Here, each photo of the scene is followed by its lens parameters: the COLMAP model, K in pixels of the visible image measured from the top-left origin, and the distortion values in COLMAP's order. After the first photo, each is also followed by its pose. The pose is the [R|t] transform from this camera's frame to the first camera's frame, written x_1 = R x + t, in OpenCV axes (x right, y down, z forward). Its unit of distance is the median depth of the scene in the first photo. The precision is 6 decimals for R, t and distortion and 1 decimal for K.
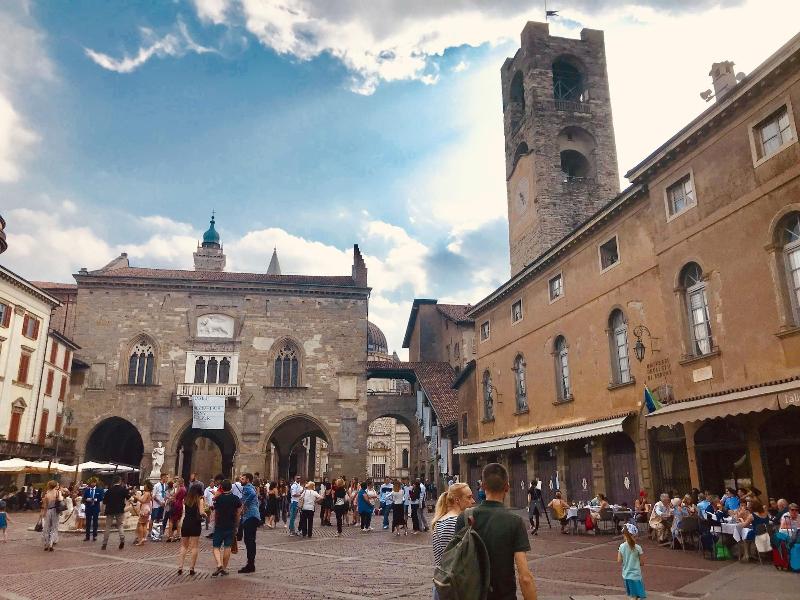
lens RADIAL K [[648.4, 0, 398.0], [0, 648.4, 294.6], [0, 0, 1]] dist [0.027258, -0.044054]
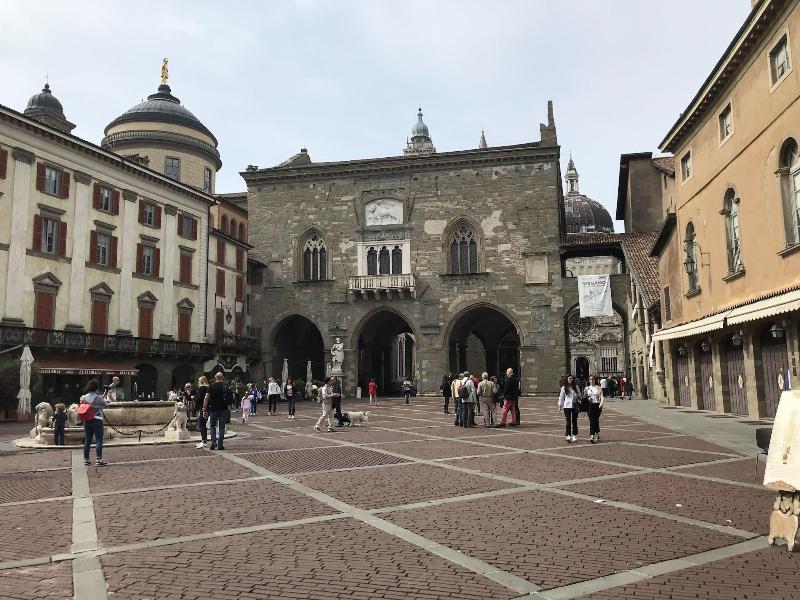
lens RADIAL K [[648.4, 0, 397.5], [0, 648.4, 301.3], [0, 0, 1]] dist [0.027258, -0.044054]
pose [[0.924099, -0.050285, -0.378831, 0.077475], [0.111314, 0.983739, 0.140953, 0.048159], [0.365583, -0.172423, 0.914669, 0.169075]]
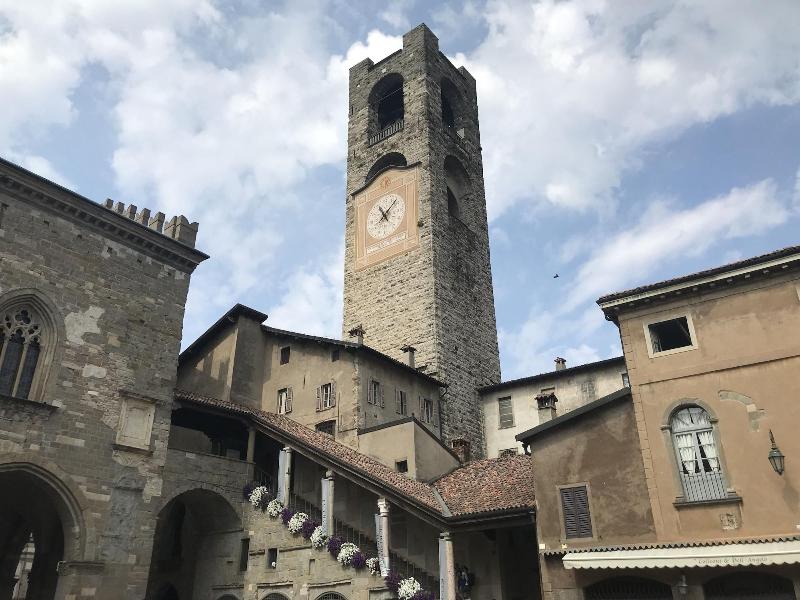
lens RADIAL K [[648.4, 0, 391.3], [0, 648.4, 298.2], [0, 0, 1]] dist [0.027258, -0.044054]
pose [[0.758205, 0.289353, 0.584295, -0.266336], [-0.181217, 0.954346, -0.237454, 0.143453], [-0.626327, 0.074155, 0.776025, 0.518365]]
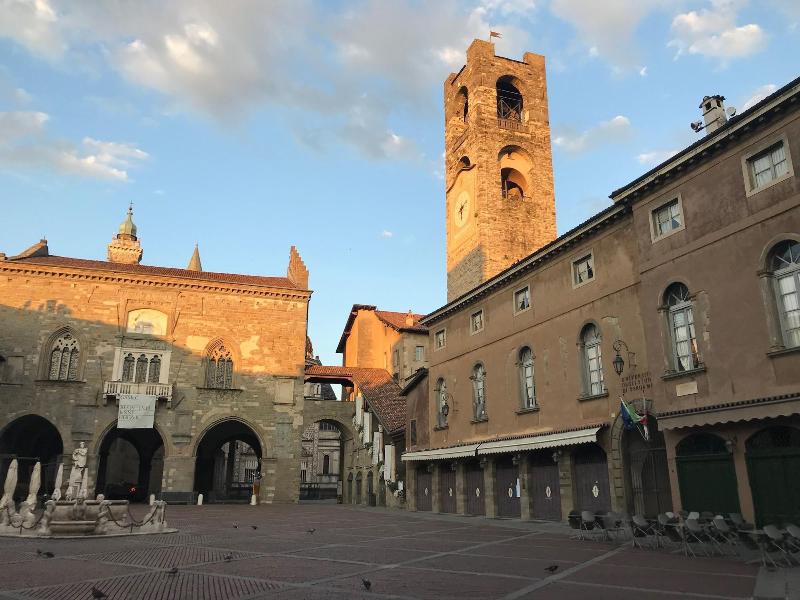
lens RADIAL K [[648.4, 0, 394.7], [0, 648.4, 296.4], [0, 0, 1]] dist [0.027258, -0.044054]
pose [[0.989733, 0.052299, 0.133017, -0.054050], [-0.051245, 0.998622, -0.011336, 0.003245], [-0.133427, 0.004403, 0.991049, 0.005928]]
